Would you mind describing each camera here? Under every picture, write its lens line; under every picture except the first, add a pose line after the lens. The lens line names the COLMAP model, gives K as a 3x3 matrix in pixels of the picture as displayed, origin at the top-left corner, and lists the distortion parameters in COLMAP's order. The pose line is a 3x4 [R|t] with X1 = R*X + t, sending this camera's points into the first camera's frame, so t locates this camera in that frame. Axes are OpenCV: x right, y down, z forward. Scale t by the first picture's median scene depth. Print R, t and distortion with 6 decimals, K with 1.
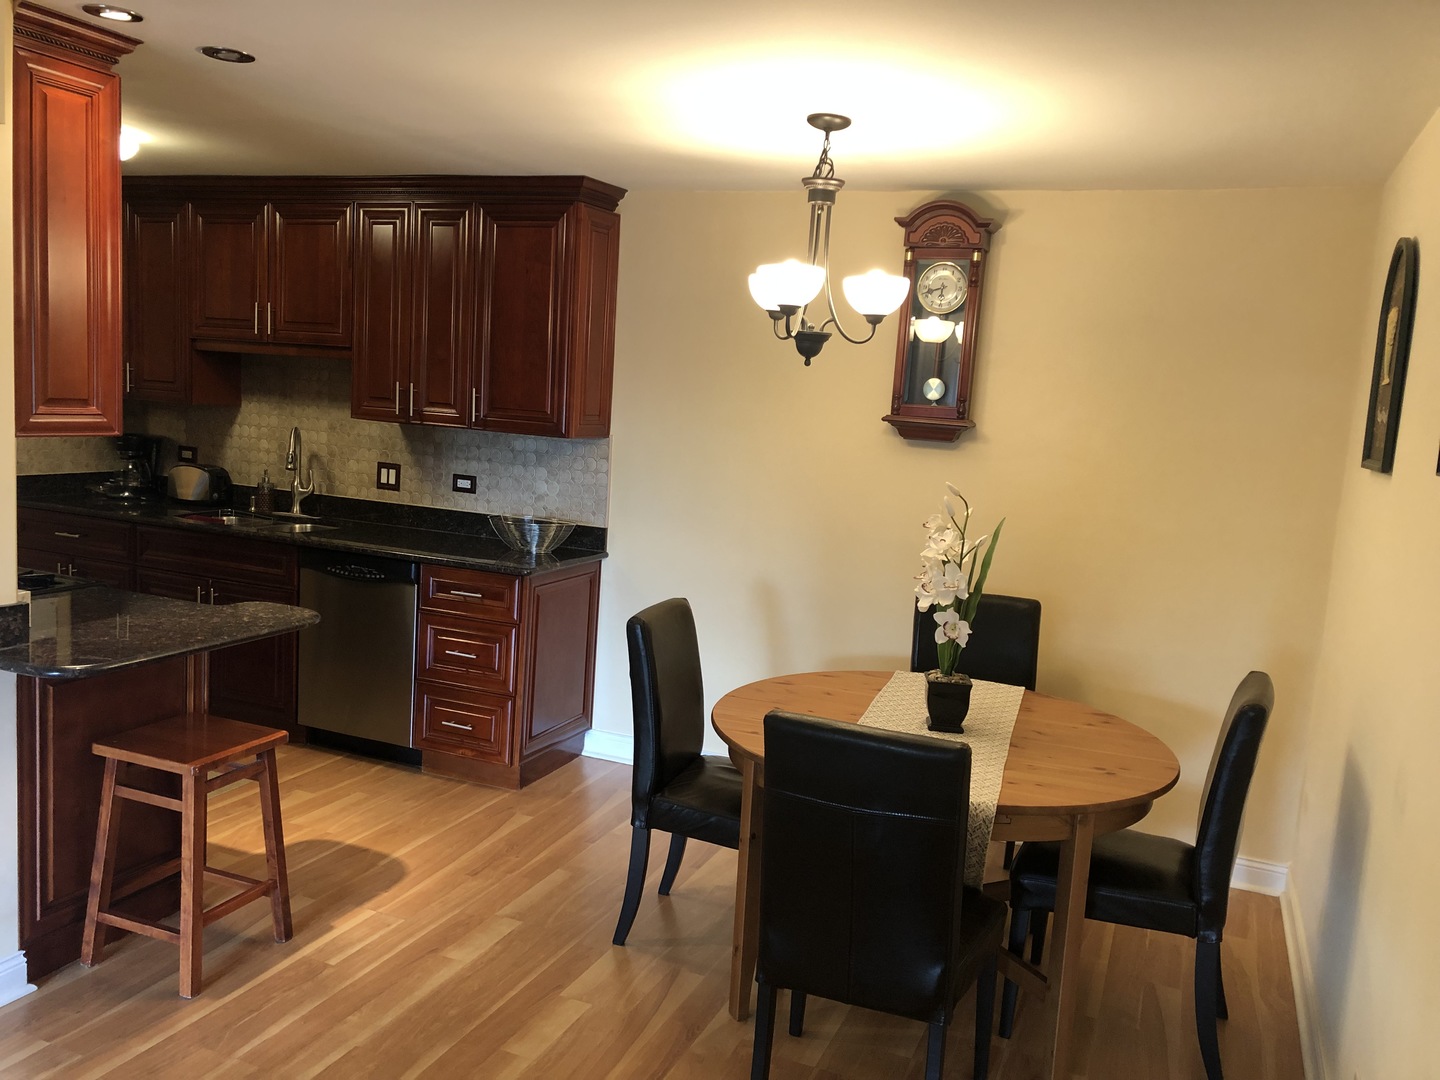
lens RADIAL K [[1173.1, 0, 718.3], [0, 1173.1, 539.4], [0, 0, 1]] dist [0.048047, -0.051294]
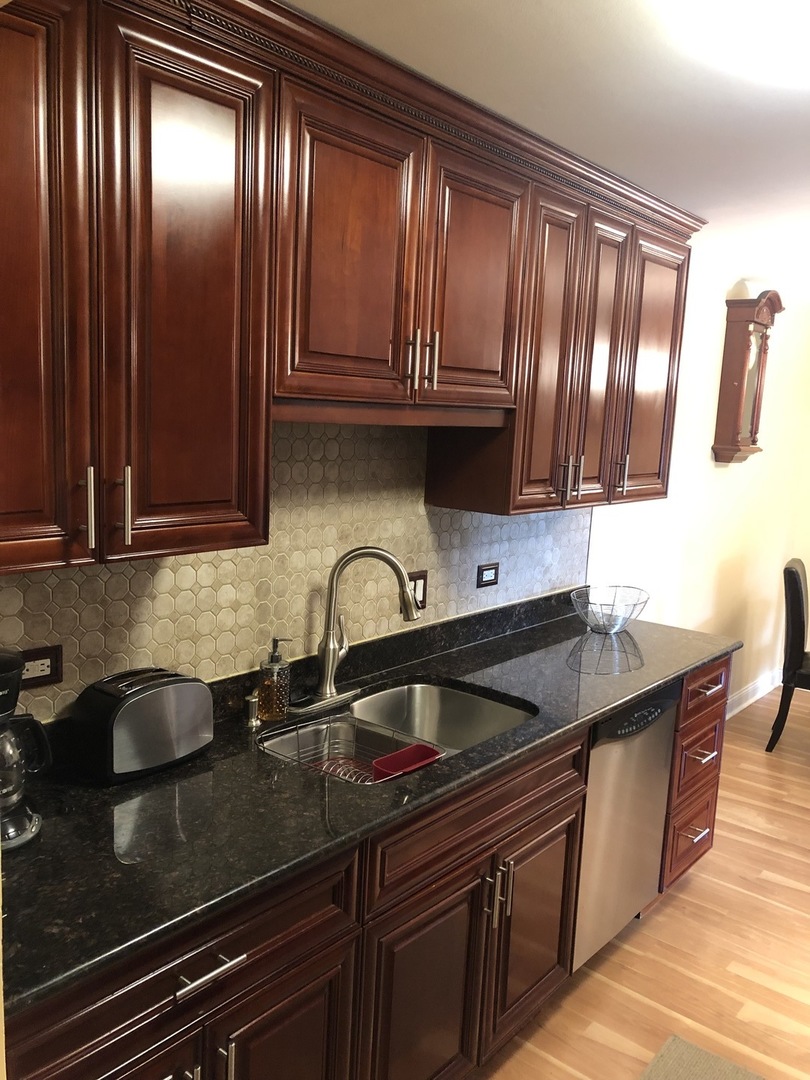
lens RADIAL K [[879.8, 0, 402.7], [0, 879.8, 542.6], [0, 0, 1]] dist [0.048047, -0.051294]
pose [[0.306119, -0.192810, 0.932264, -0.790532], [0.097899, 0.980459, 0.170631, -0.177464], [-0.946946, 0.039034, 0.319013, 0.895245]]
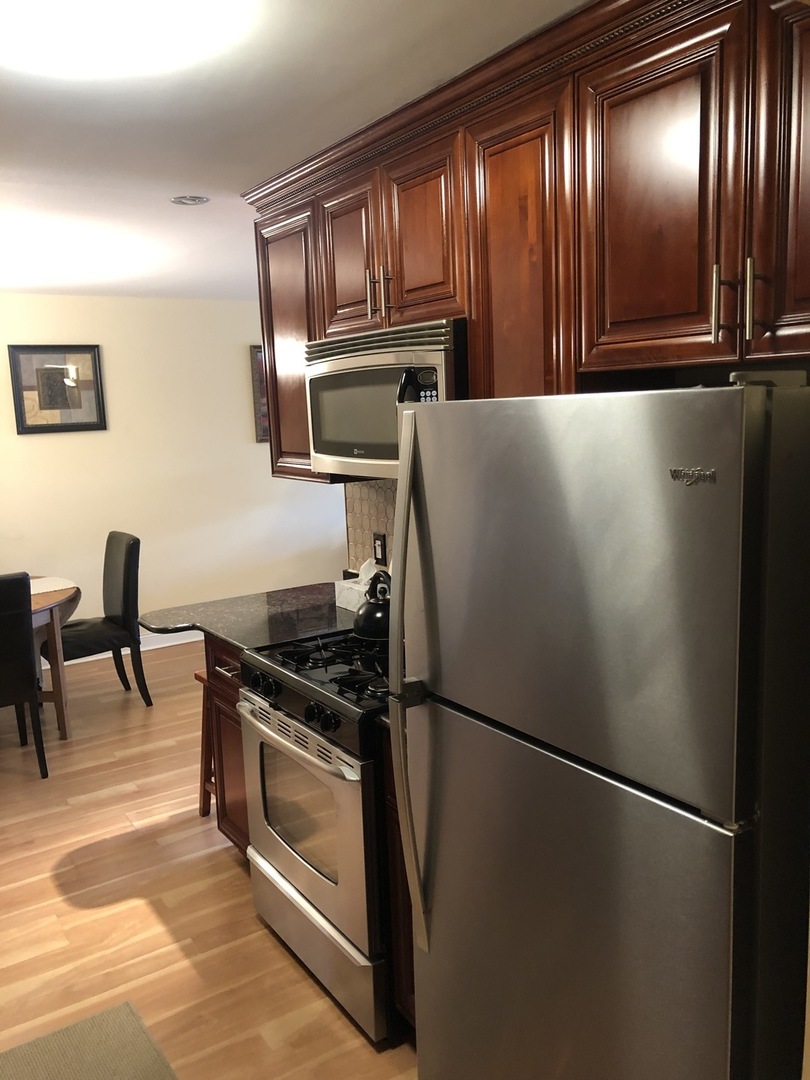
lens RADIAL K [[879.8, 0, 406.9], [0, 879.8, 539.2], [0, 0, 1]] dist [0.048047, -0.051294]
pose [[-0.831023, -0.116678, 0.543863, -0.745278], [0.056268, 0.955103, 0.290882, -0.191209], [-0.553384, 0.272332, -0.787147, 1.074313]]
